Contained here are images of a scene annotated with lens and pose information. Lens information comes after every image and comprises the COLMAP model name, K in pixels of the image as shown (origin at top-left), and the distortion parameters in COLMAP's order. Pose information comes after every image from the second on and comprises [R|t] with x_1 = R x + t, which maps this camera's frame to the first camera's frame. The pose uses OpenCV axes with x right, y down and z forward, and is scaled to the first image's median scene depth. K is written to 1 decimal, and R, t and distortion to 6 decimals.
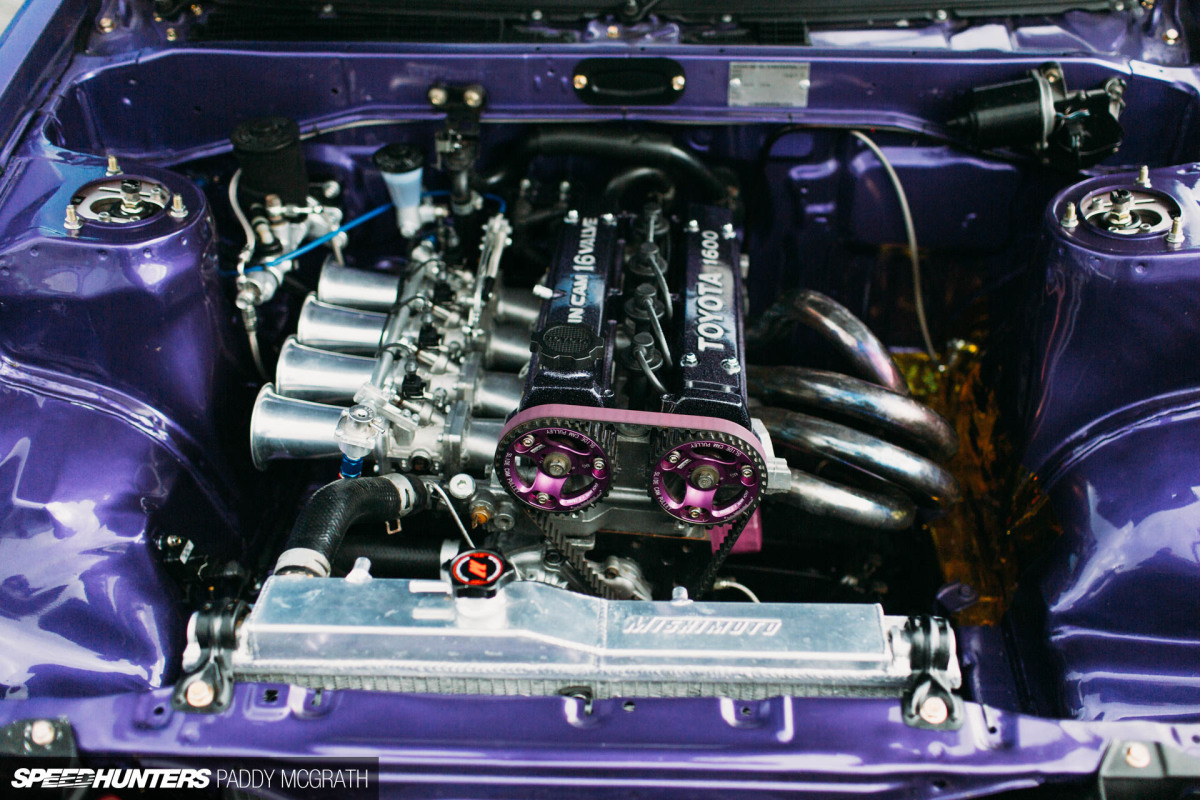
lens RADIAL K [[1205.8, 0, 599.4], [0, 1205.8, 402.1], [0, 0, 1]] dist [-0.009498, 0.000000]
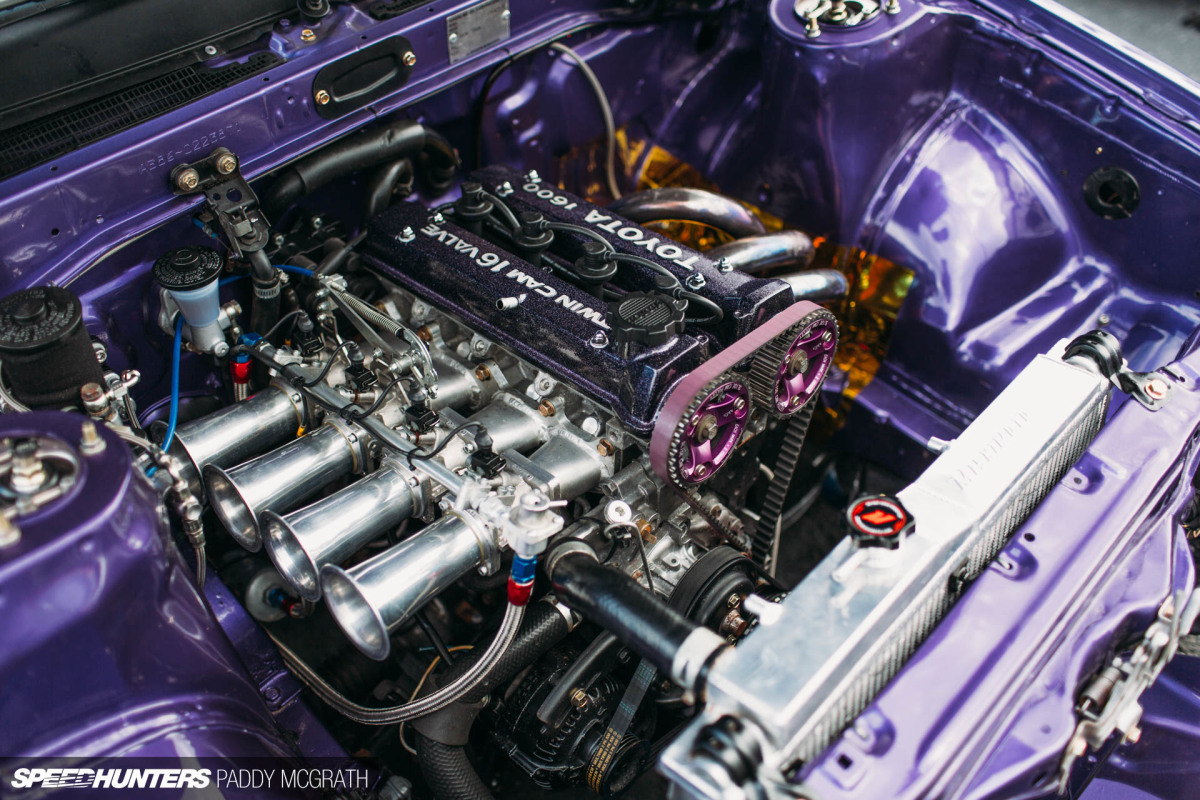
lens RADIAL K [[1205.8, 0, 599.7], [0, 1205.8, 397.6], [0, 0, 1]] dist [-0.009498, 0.000000]
pose [[0.629154, -0.508016, 0.588289, -0.509588], [0.487511, 0.847390, 0.210388, -0.165635], [-0.605391, 0.154431, 0.780803, 0.229041]]
